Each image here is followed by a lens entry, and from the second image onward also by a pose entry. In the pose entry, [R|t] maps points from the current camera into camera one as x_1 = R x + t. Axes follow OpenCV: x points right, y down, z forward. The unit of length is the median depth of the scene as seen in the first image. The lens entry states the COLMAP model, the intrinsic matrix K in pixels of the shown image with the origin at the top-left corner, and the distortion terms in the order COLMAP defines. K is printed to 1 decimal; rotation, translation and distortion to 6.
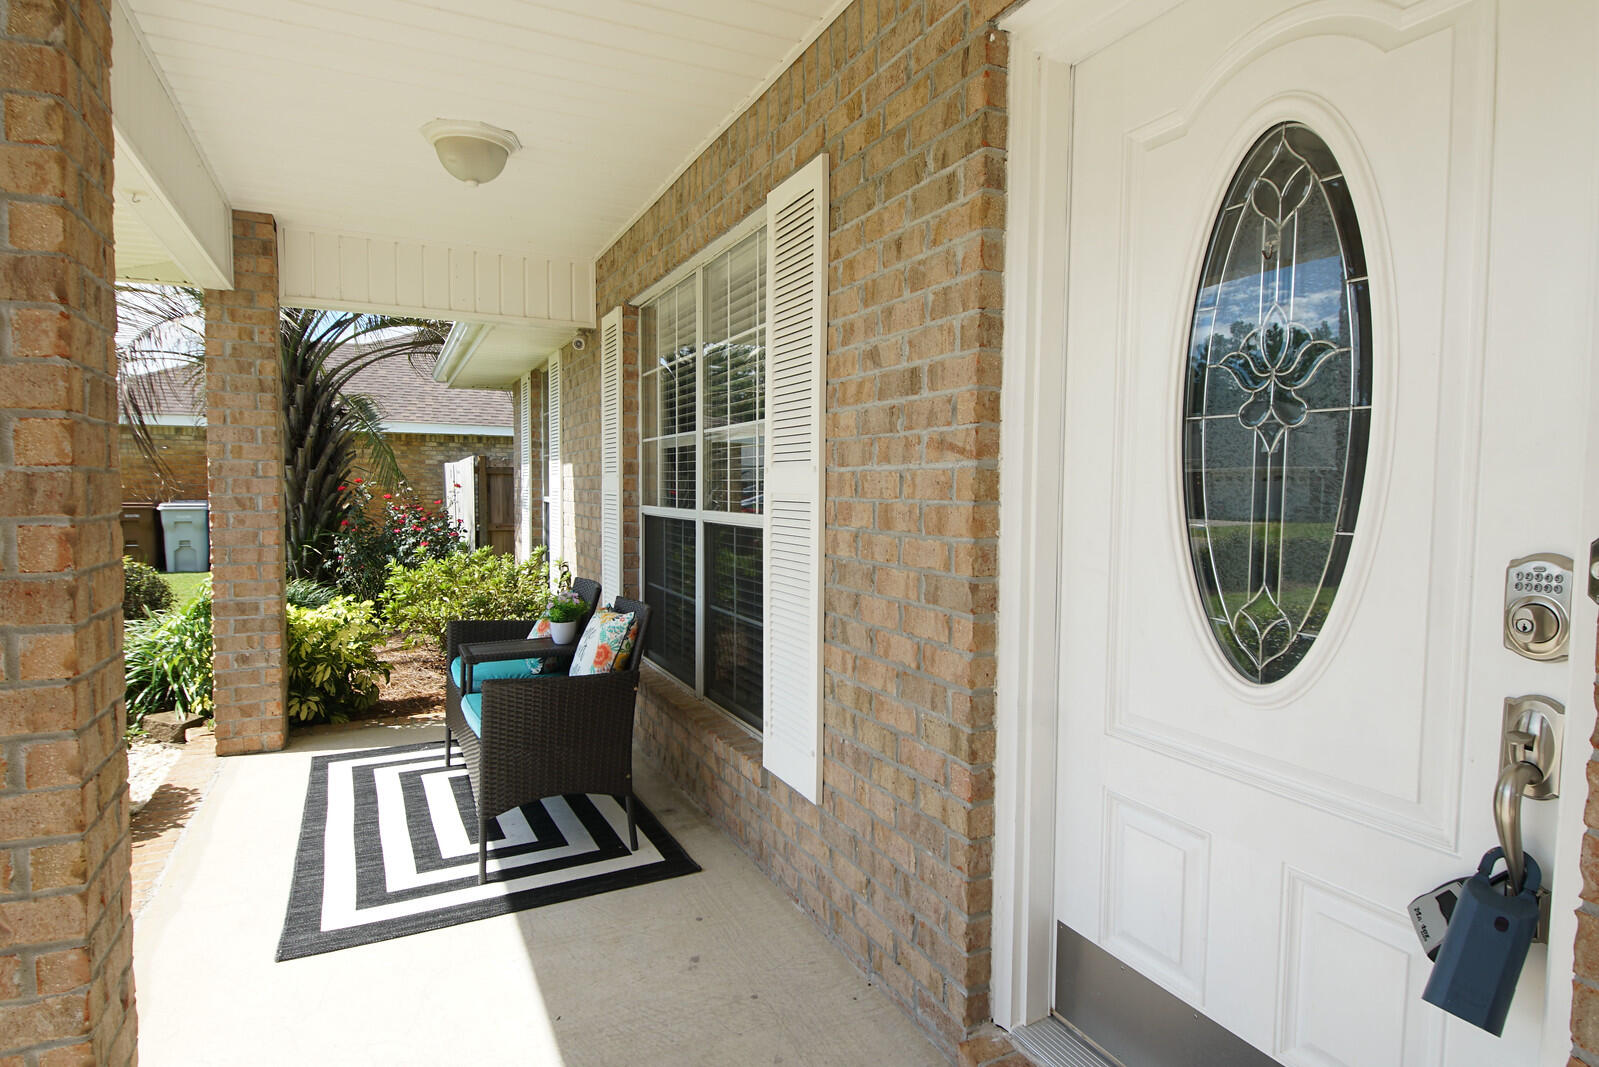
lens RADIAL K [[853.0, 0, 779.1], [0, 853.0, 527.1], [0, 0, 1]] dist [0.029884, -0.029310]
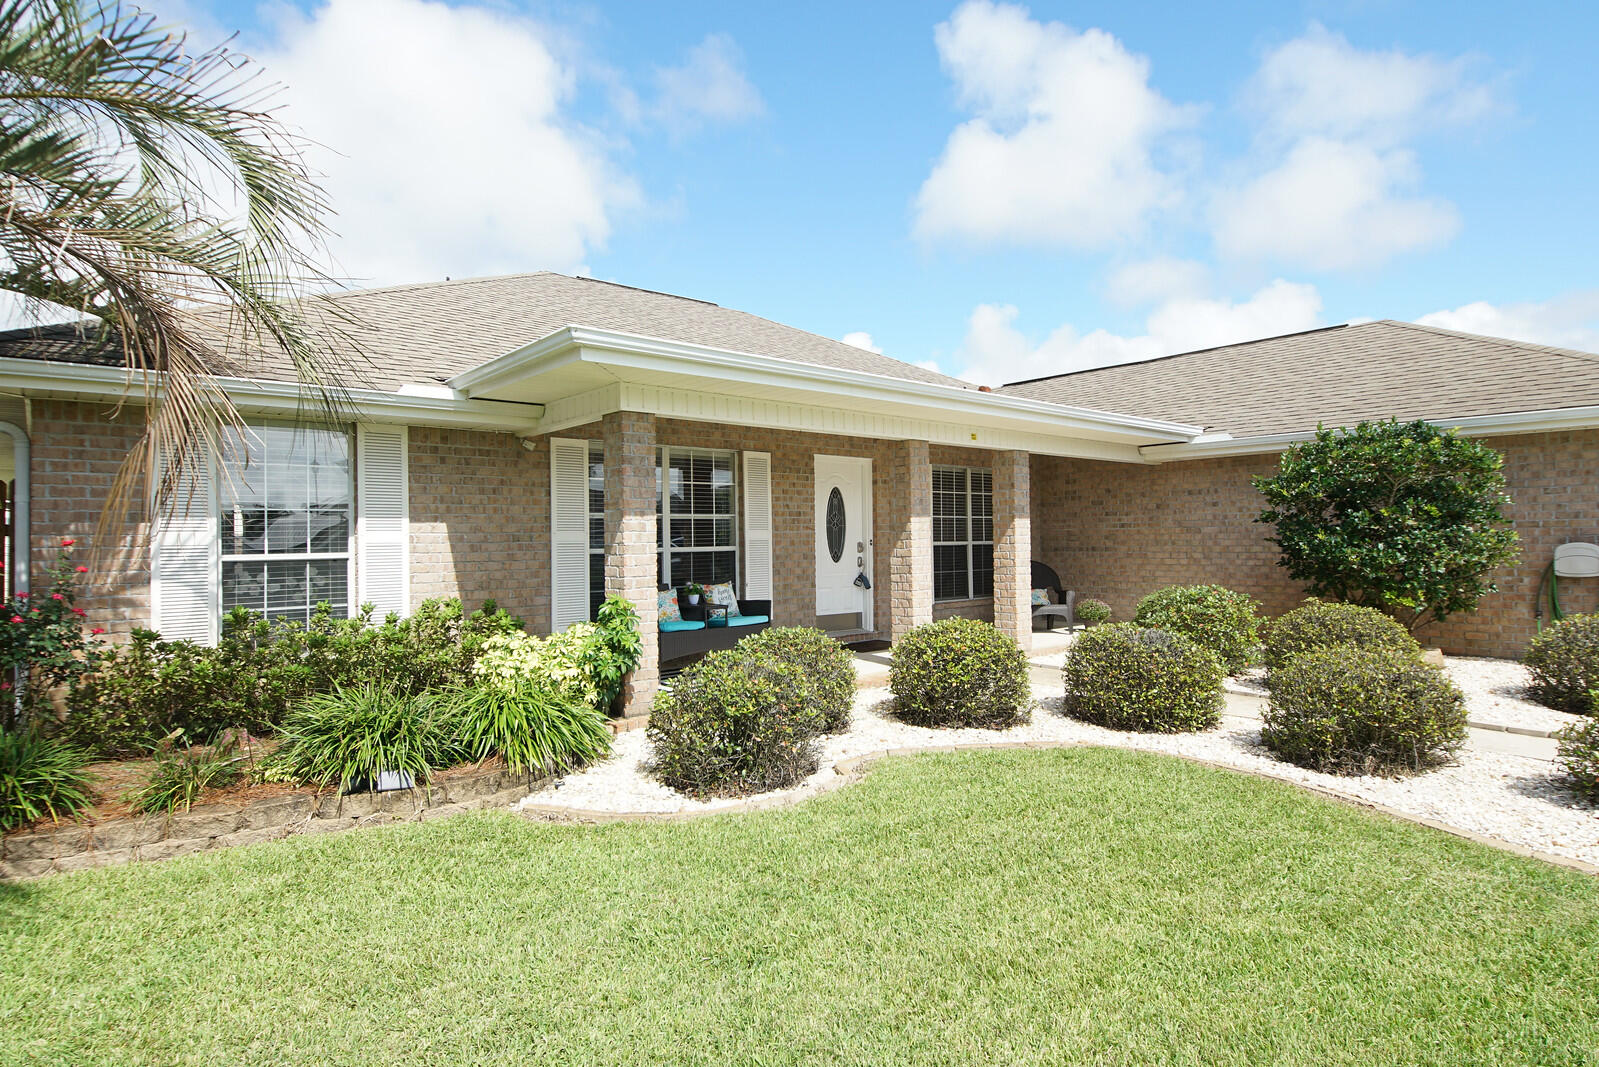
lens RADIAL K [[853.0, 0, 779.1], [0, 853.0, 527.1], [0, 0, 1]] dist [0.029884, -0.029310]
pose [[-0.264627, 0.016616, 0.964208, -3.996123], [0.060567, 0.998164, -0.000579, -0.091078], [-0.962447, 0.058246, -0.265148, 2.148728]]
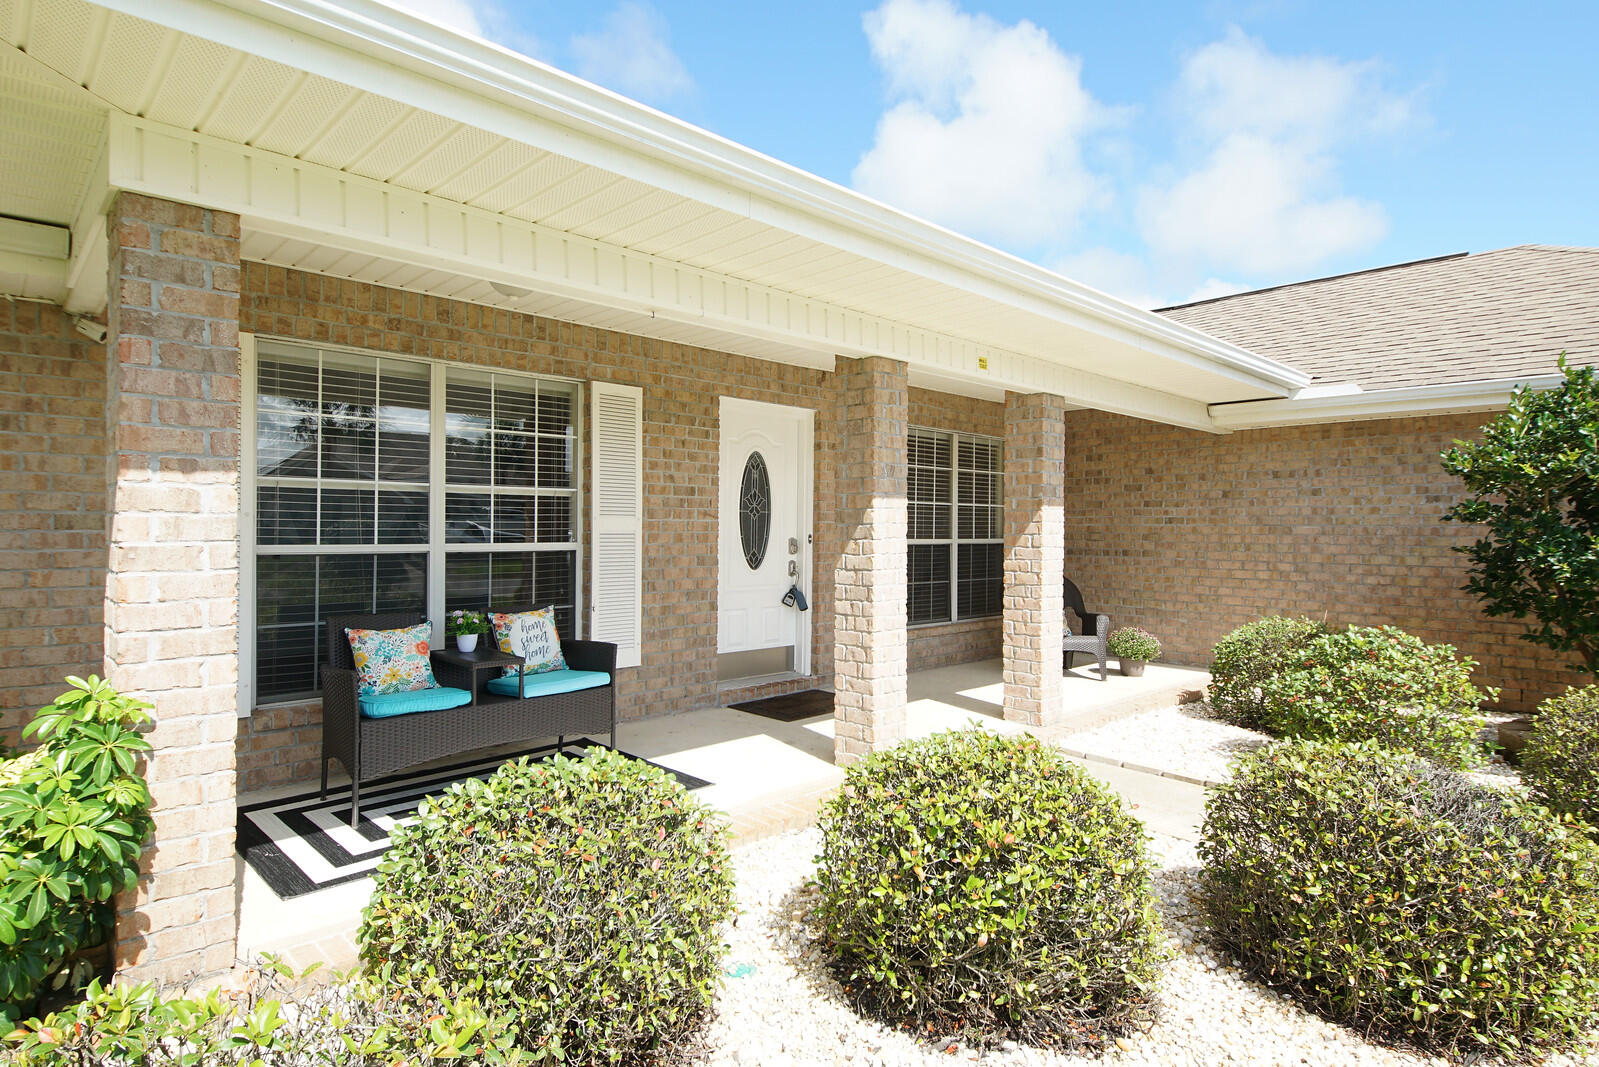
lens RADIAL K [[853.0, 0, 779.1], [0, 853.0, 527.1], [0, 0, 1]] dist [0.029884, -0.029310]
pose [[-0.311534, -0.003137, 0.950230, -2.463876], [0.039386, 0.999093, 0.016211, -0.075209], [-0.949418, 0.042476, -0.311128, 1.473088]]
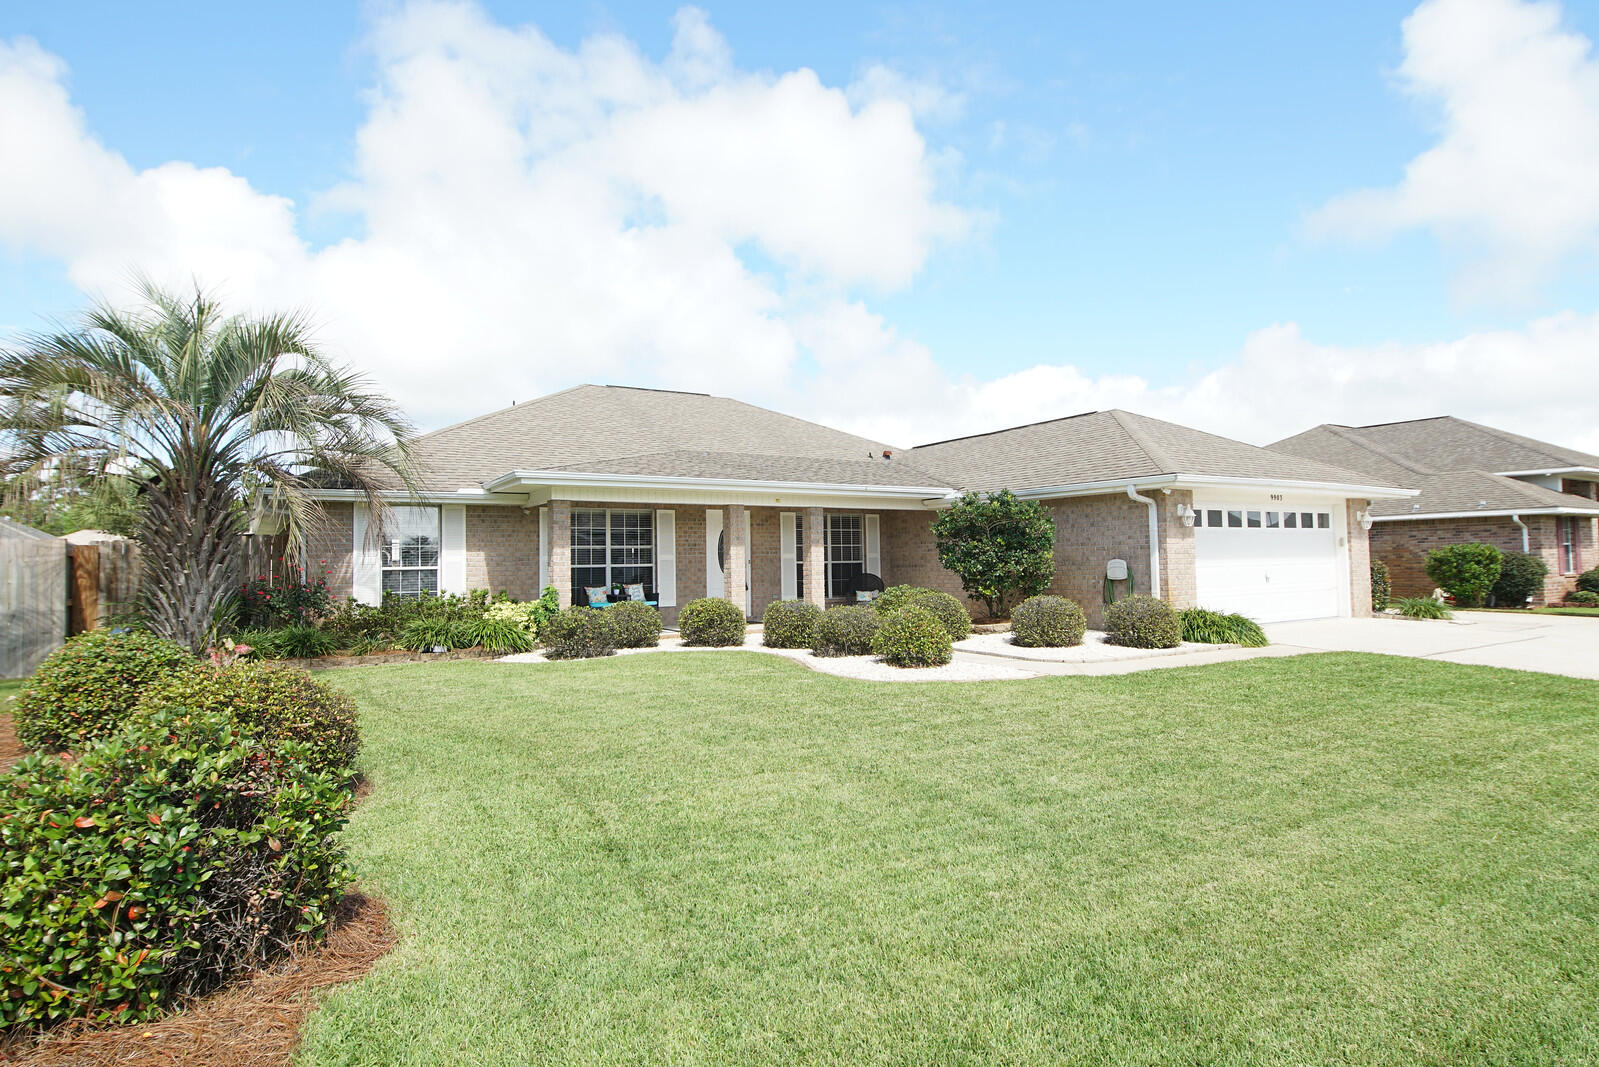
lens RADIAL K [[853.0, 0, 779.1], [0, 853.0, 527.1], [0, 0, 1]] dist [0.029884, -0.029310]
pose [[-0.116740, 0.046378, 0.992079, -7.267611], [0.065724, 0.997080, -0.038878, 0.026888], [-0.990985, 0.060665, -0.119447, 1.053509]]
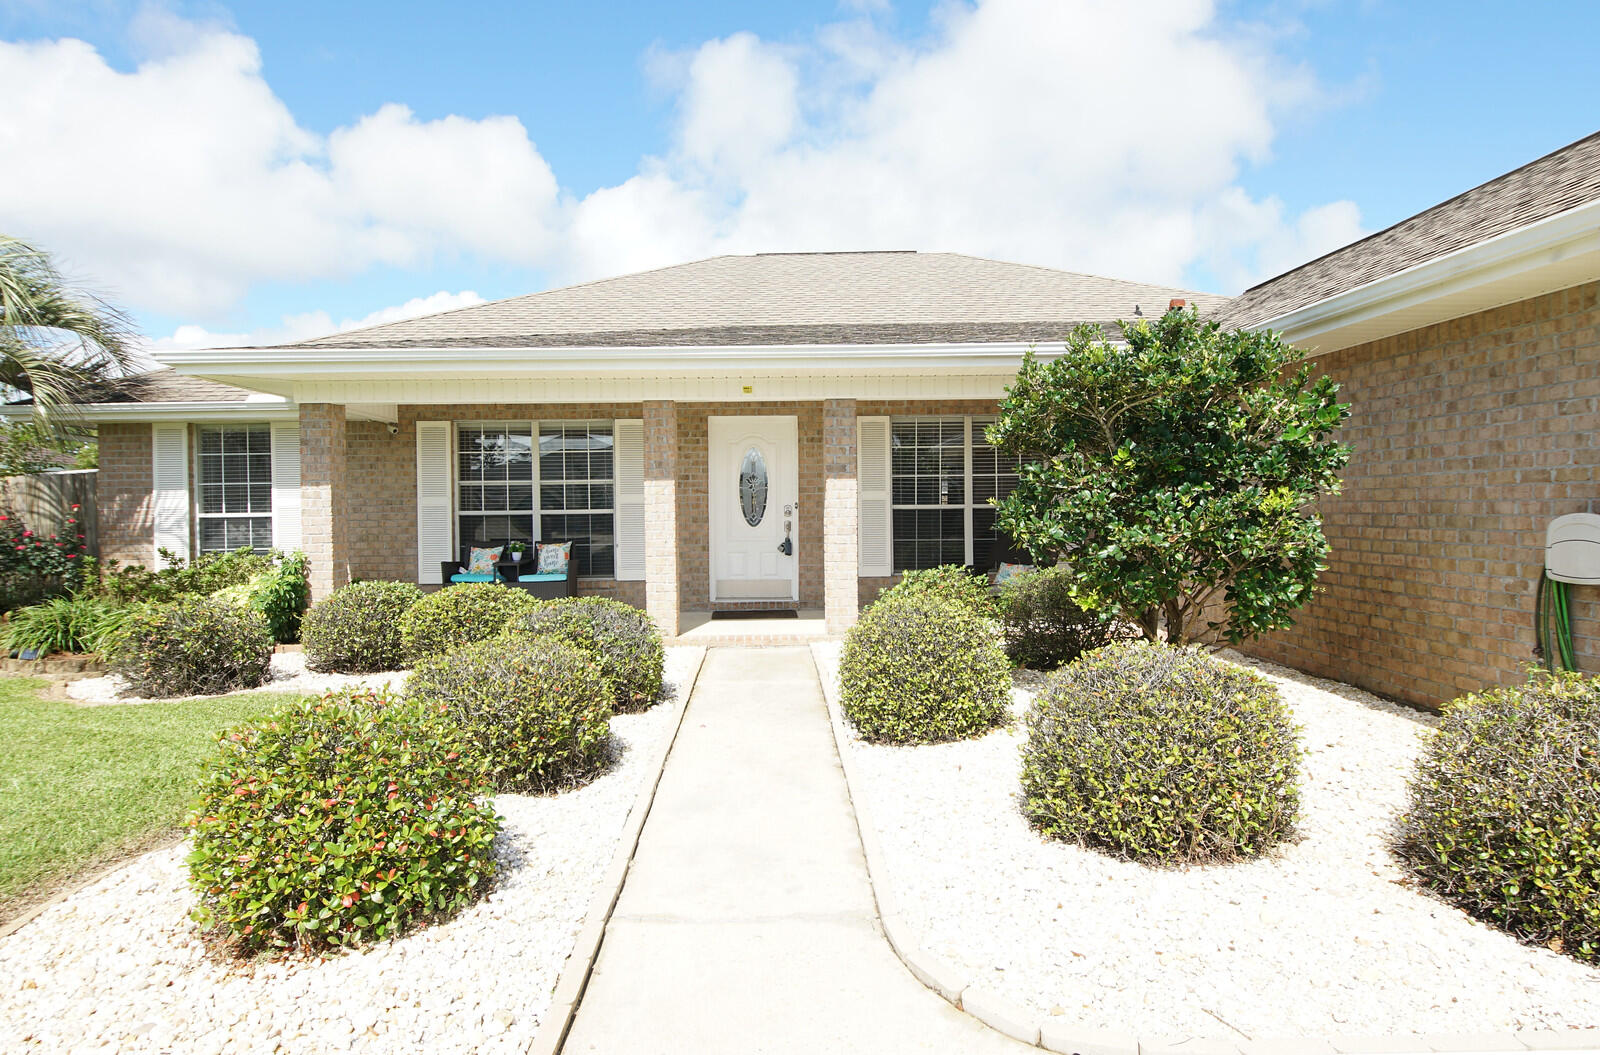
lens RADIAL K [[856.8, 0, 791.7], [0, 856.8, 522.9], [0, 0, 1]] dist [0.000981, -0.000397]
pose [[0.397445, -0.024422, 0.917301, -3.644935], [0.057939, 0.998319, 0.001476, 0.101406], [-0.915795, 0.052560, 0.398192, -1.309503]]
